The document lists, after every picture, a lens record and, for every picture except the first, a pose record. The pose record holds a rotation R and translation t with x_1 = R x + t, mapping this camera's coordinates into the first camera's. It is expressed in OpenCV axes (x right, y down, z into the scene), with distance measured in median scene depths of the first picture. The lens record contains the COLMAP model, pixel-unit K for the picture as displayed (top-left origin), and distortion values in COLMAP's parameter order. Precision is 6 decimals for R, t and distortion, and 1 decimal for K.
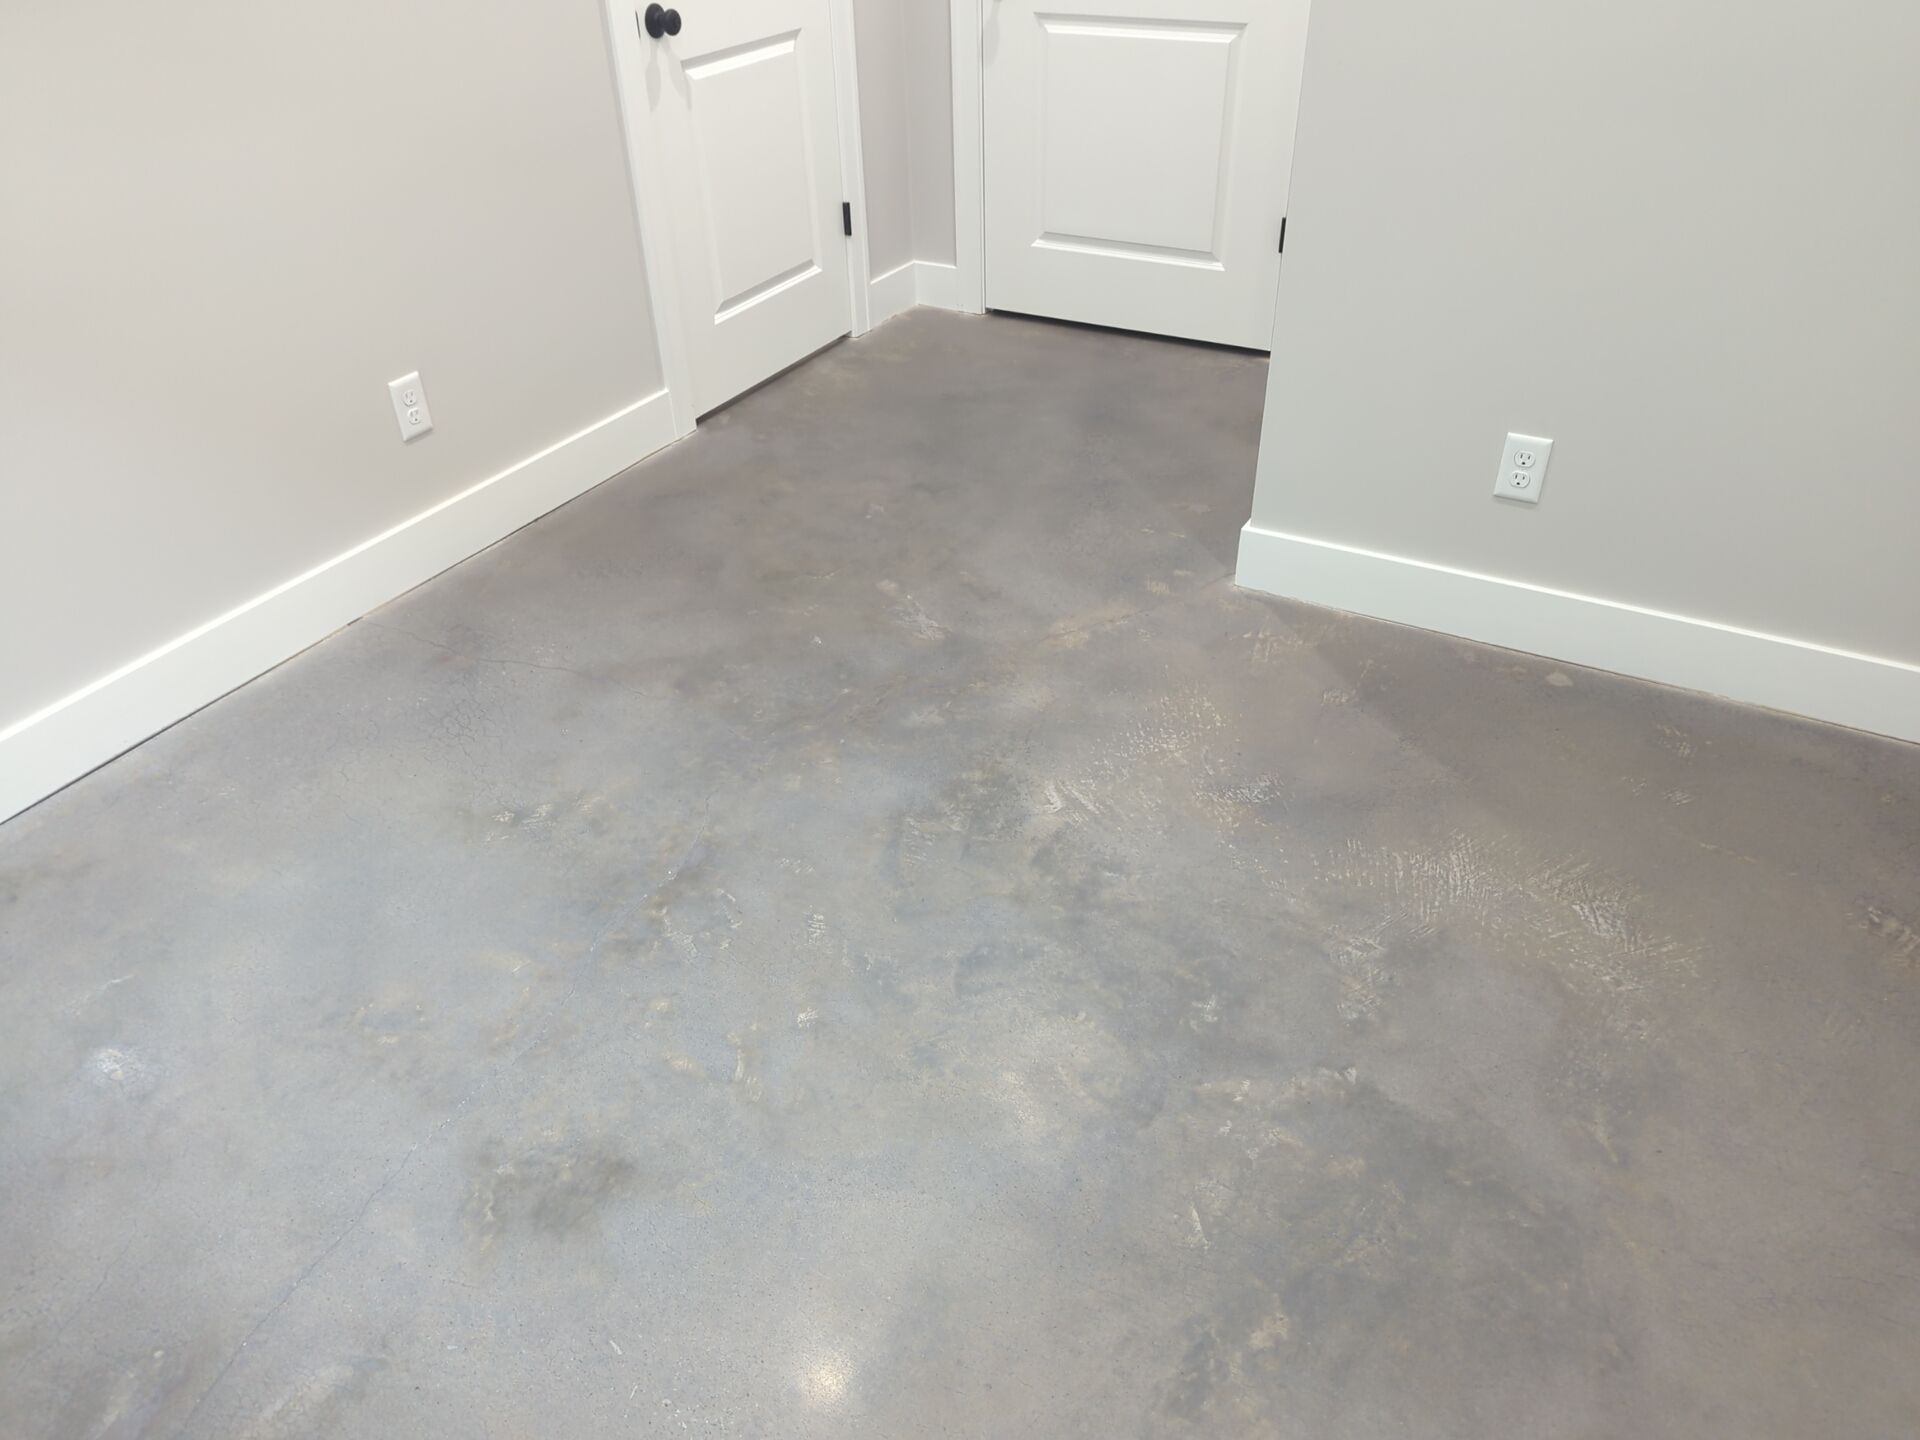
lens RADIAL K [[1318.9, 0, 958.9], [0, 1318.9, 682.1], [0, 0, 1]] dist [0.066962, -0.061040]
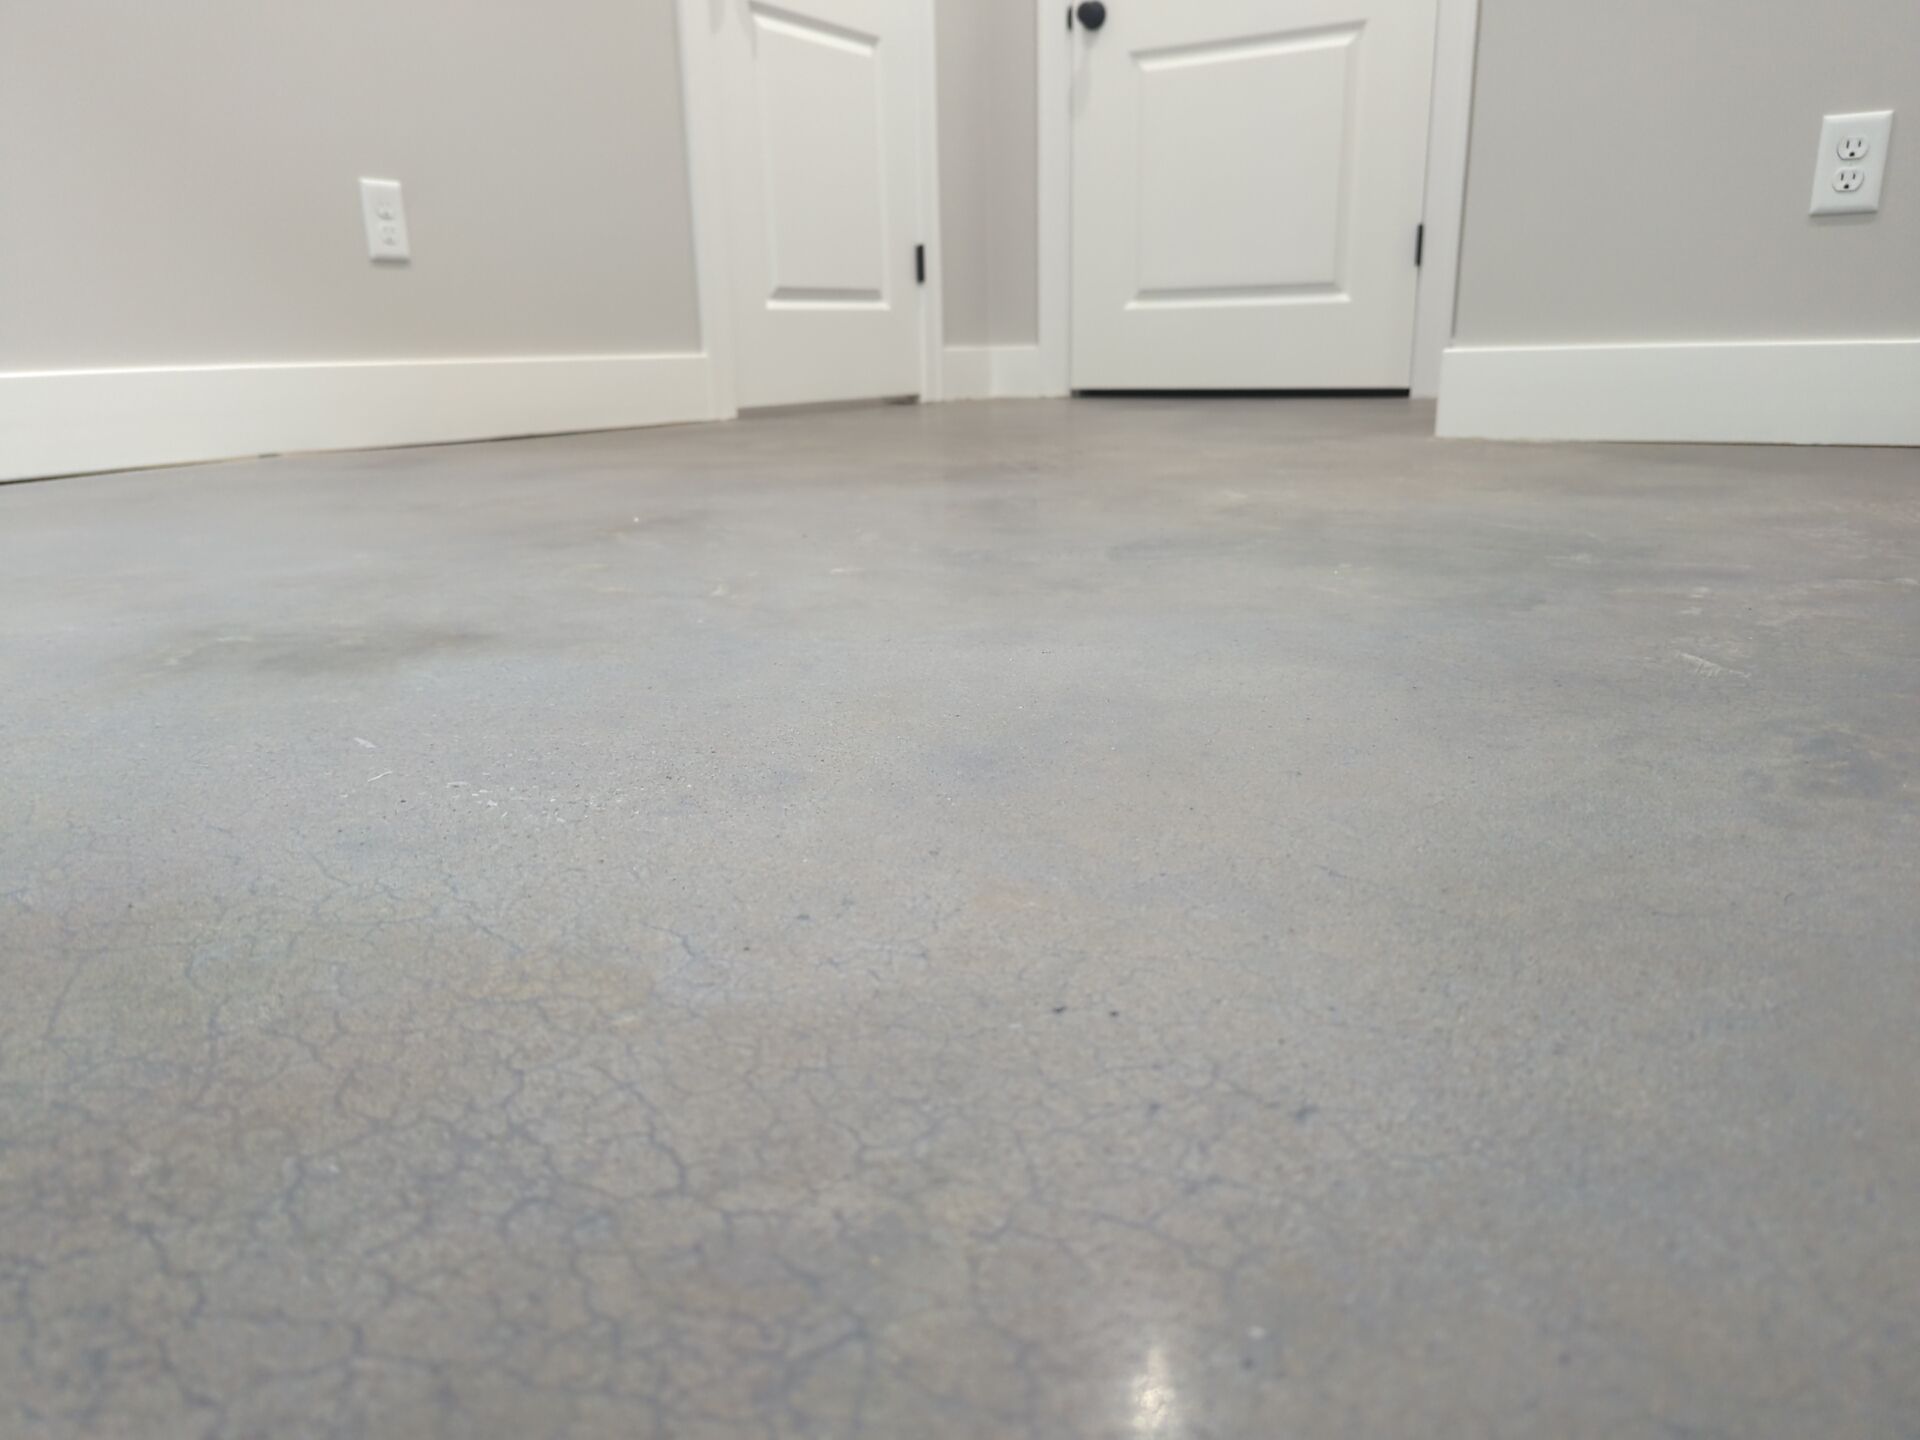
lens RADIAL K [[1344.5, 0, 952.6], [0, 1344.5, 714.3], [0, 0, 1]] dist [0.071140, -0.068021]
pose [[0.999100, 0.010258, -0.041156, -0.033842], [-0.022707, 0.948914, -0.314717, 0.362569], [0.035825, 0.315368, 0.948293, 0.356160]]
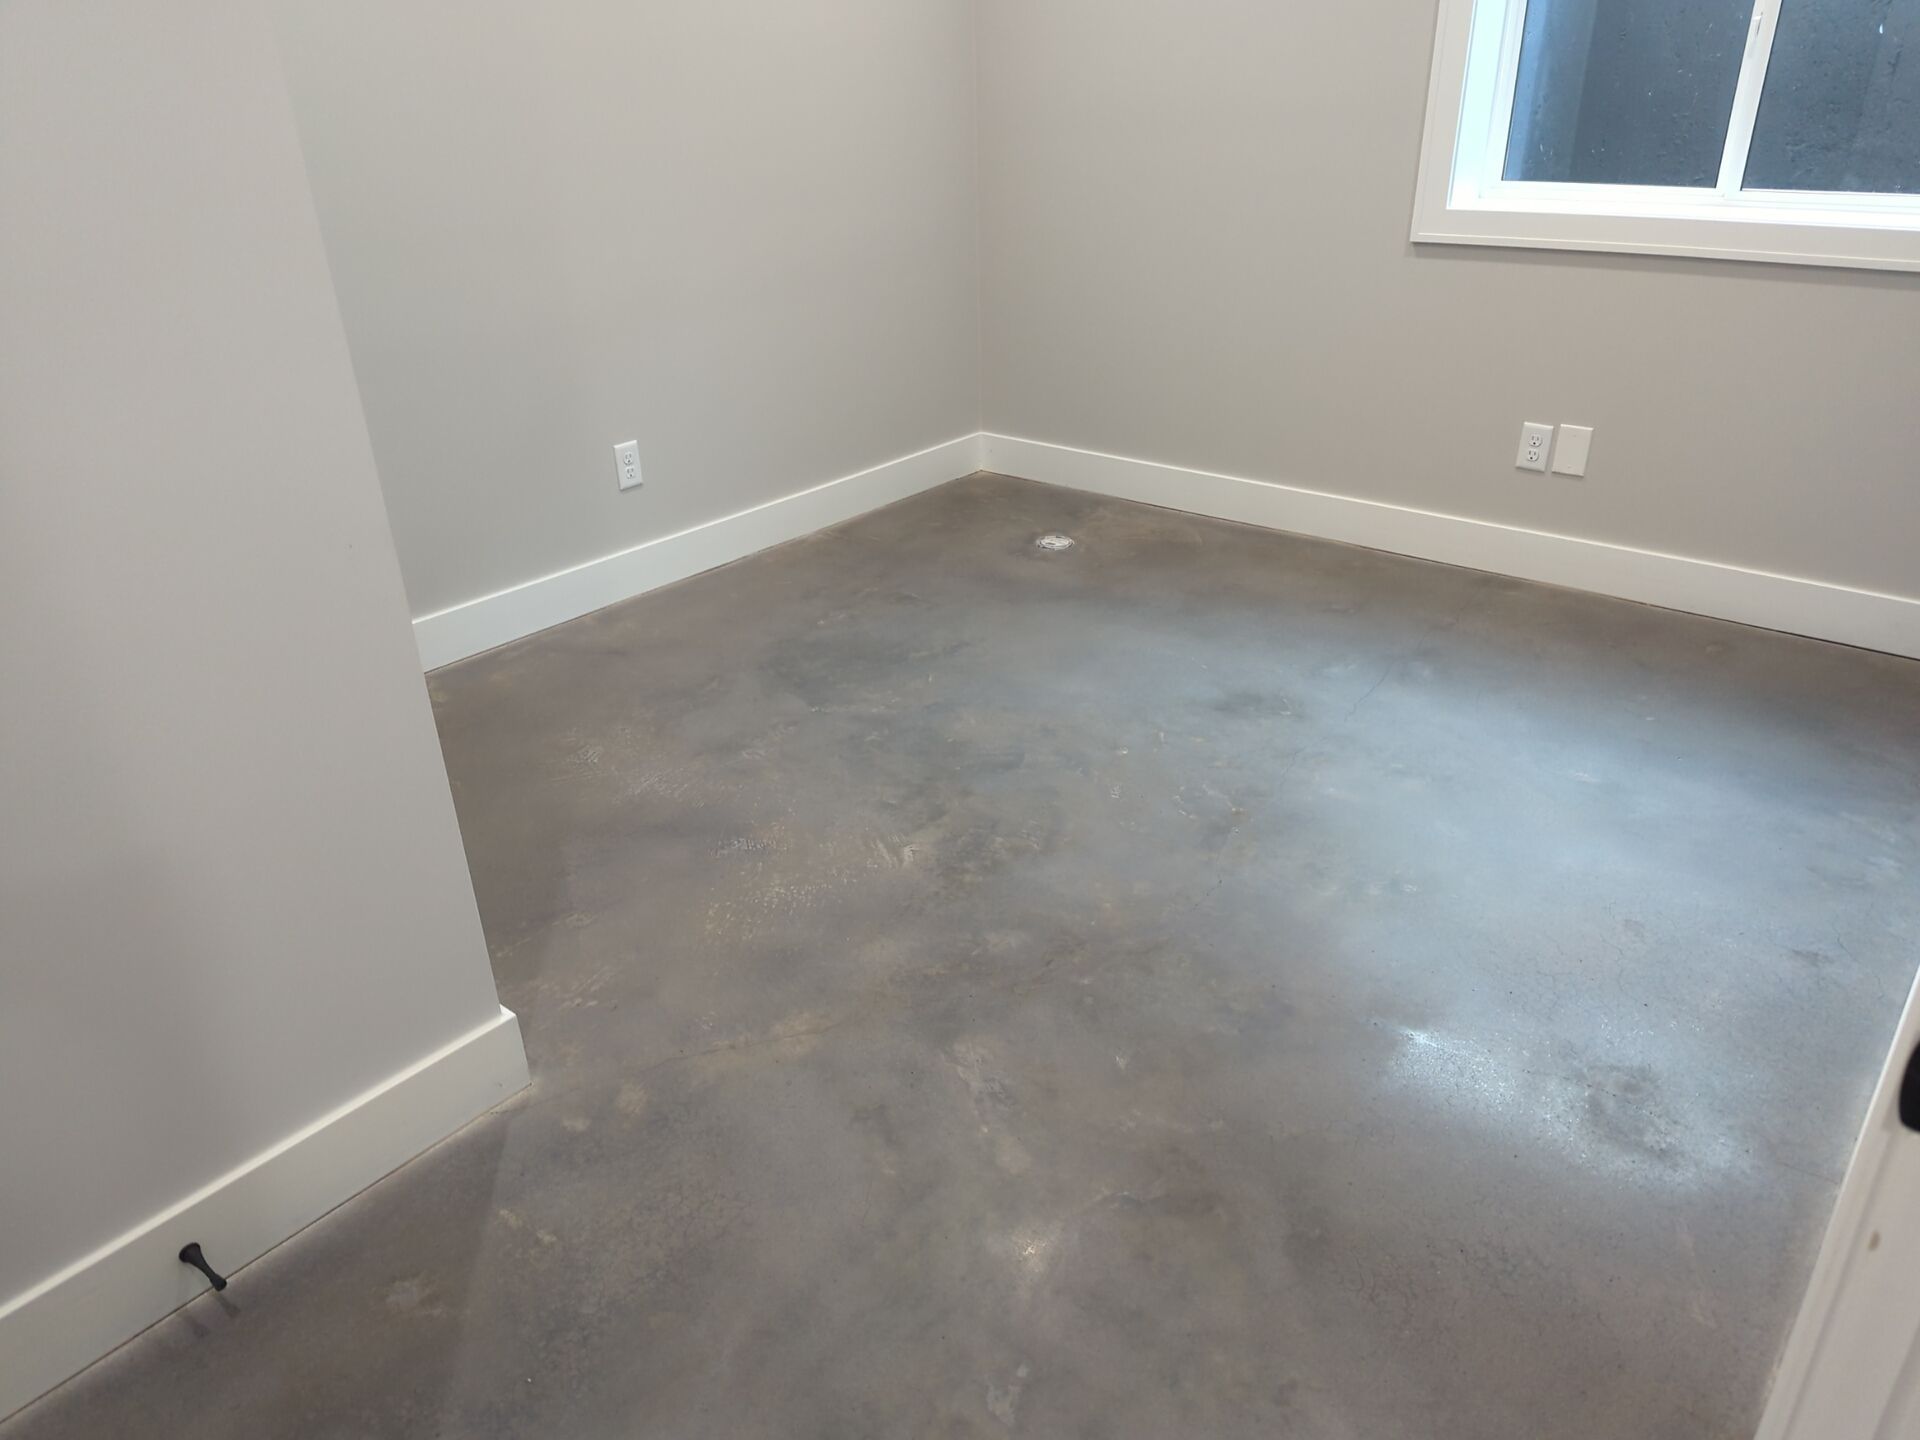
lens RADIAL K [[1344.5, 0, 952.6], [0, 1344.5, 714.3], [0, 0, 1]] dist [0.071140, -0.068021]
pose [[-0.980841, -0.041806, 0.190272, -0.161875], [0.145591, 0.491646, 0.858538, -0.859627], [-0.129438, 0.869791, -0.476140, 1.289733]]
